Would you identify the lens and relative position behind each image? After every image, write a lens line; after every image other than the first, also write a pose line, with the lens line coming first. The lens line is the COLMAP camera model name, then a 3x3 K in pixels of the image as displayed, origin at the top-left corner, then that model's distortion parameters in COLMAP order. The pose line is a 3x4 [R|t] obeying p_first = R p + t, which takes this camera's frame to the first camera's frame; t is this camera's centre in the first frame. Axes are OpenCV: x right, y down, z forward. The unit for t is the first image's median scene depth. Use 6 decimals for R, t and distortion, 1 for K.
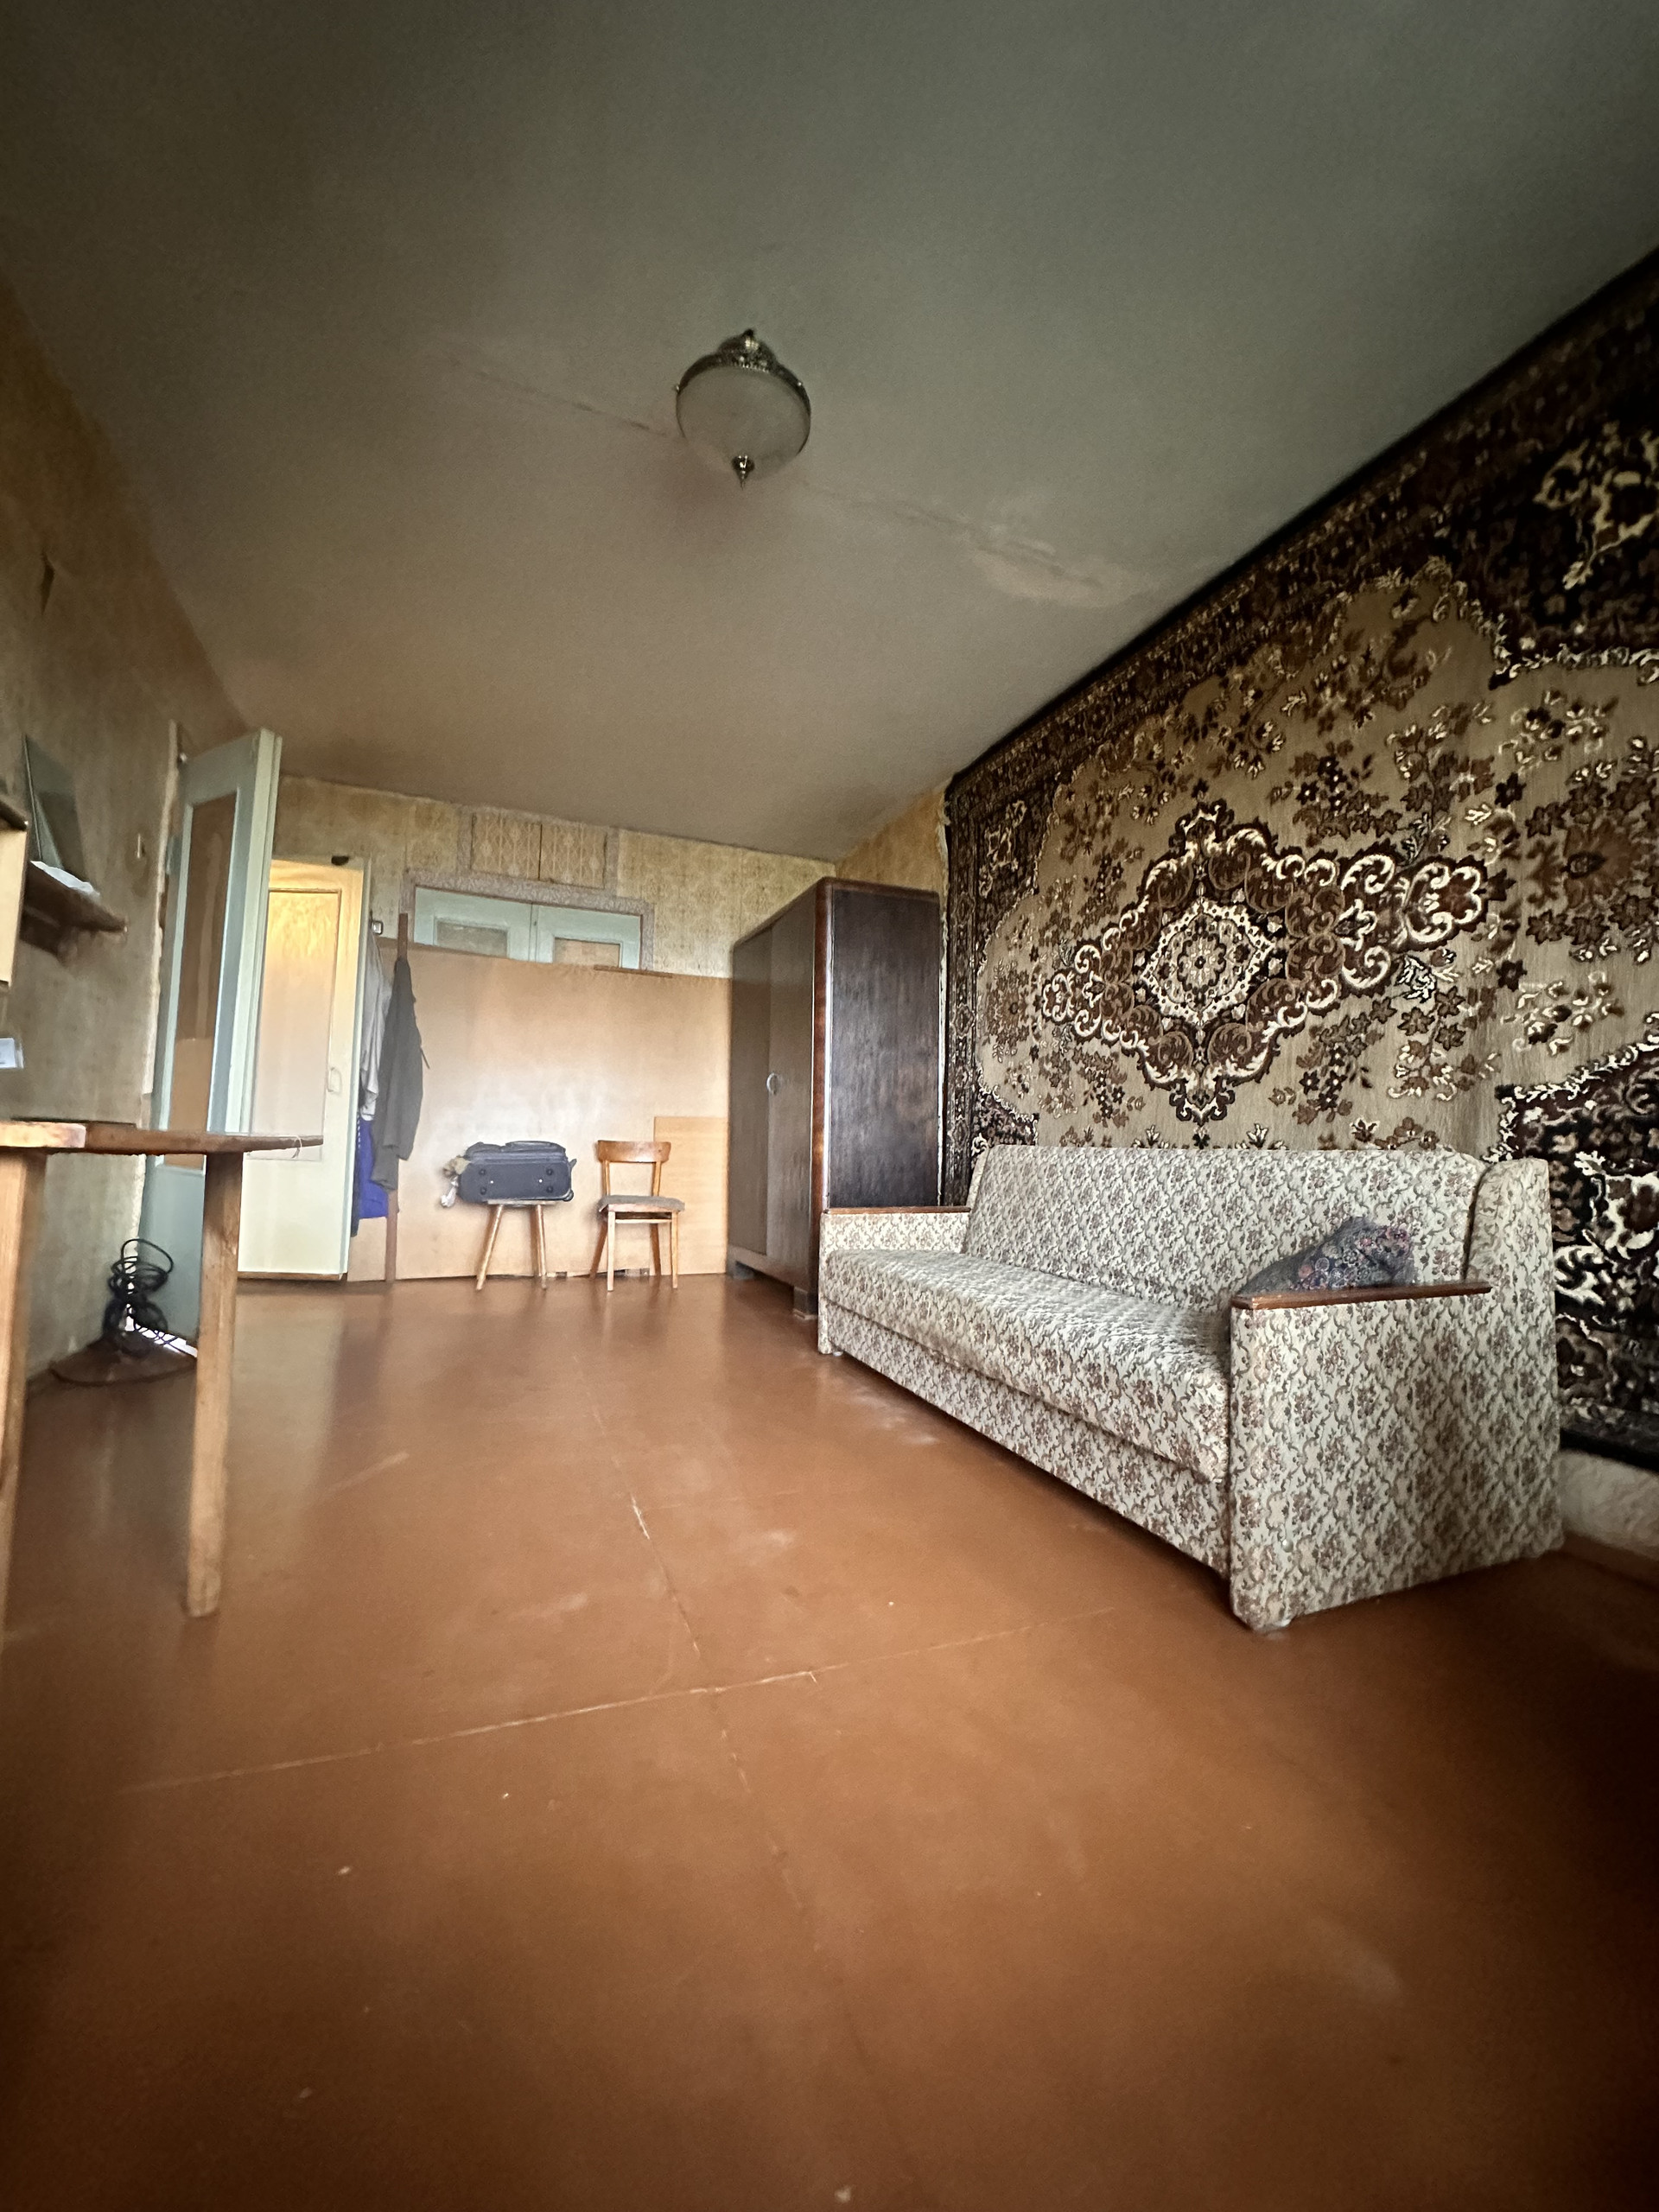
lens RADIAL K [[883.4, 0, 827.7], [0, 883.4, 1103.5], [0, 0, 1]] dist [0.001972, 0.000087]
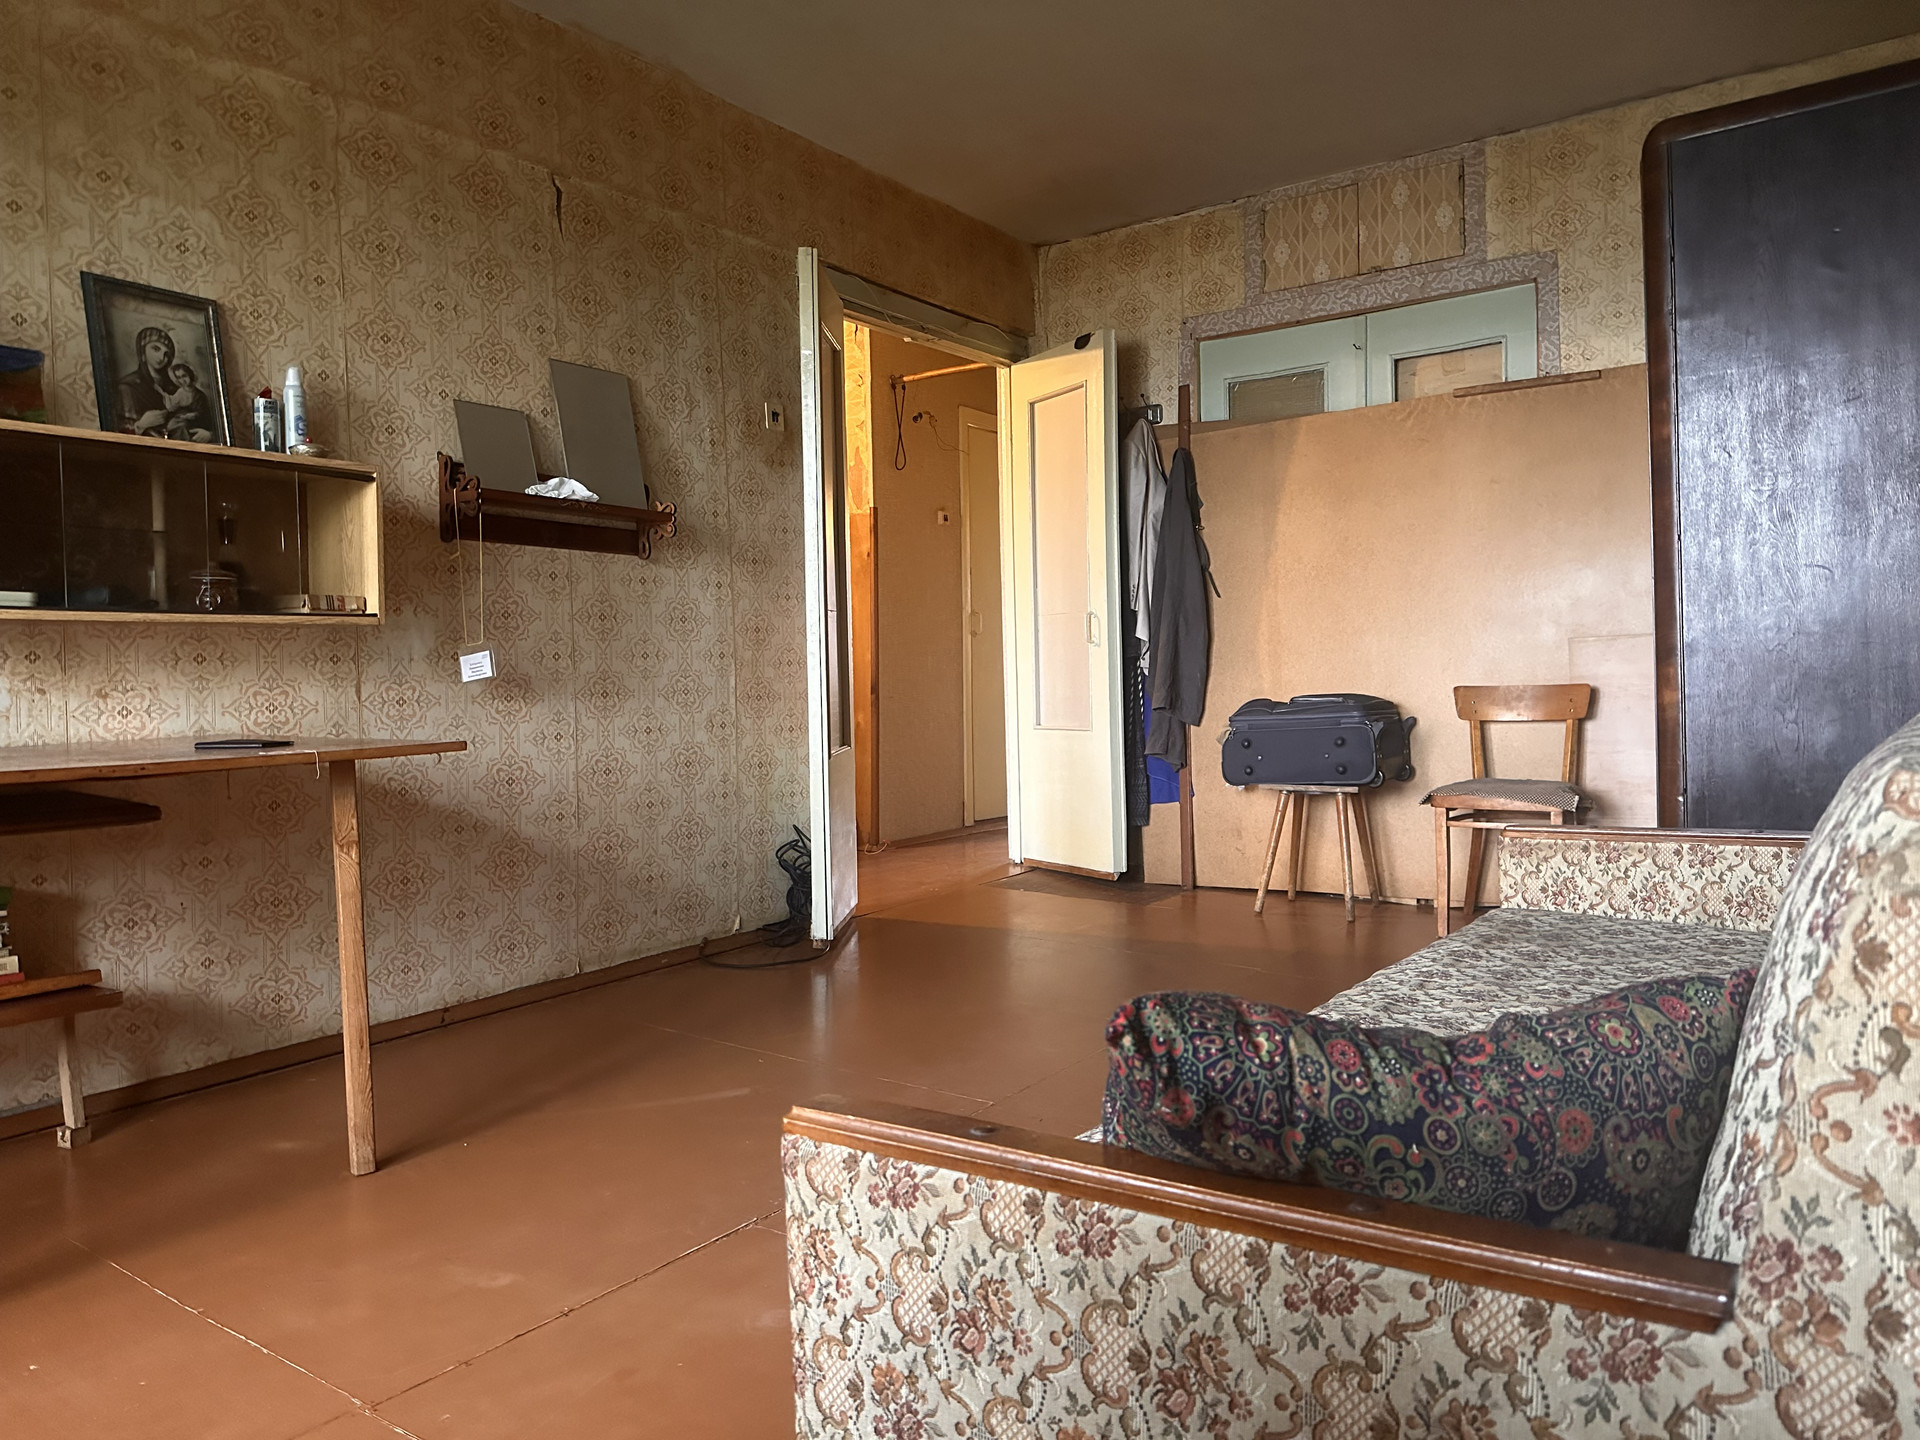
lens RADIAL K [[1360.5, 0, 959.6], [0, 1360.5, 716.1], [0, 0, 1]] dist [0.017627, -0.007098]
pose [[0.531437, -0.019905, -0.846864, 0.358039], [0.087422, 0.995675, 0.031458, 0.003382], [0.842575, -0.090752, 0.530878, 0.233915]]
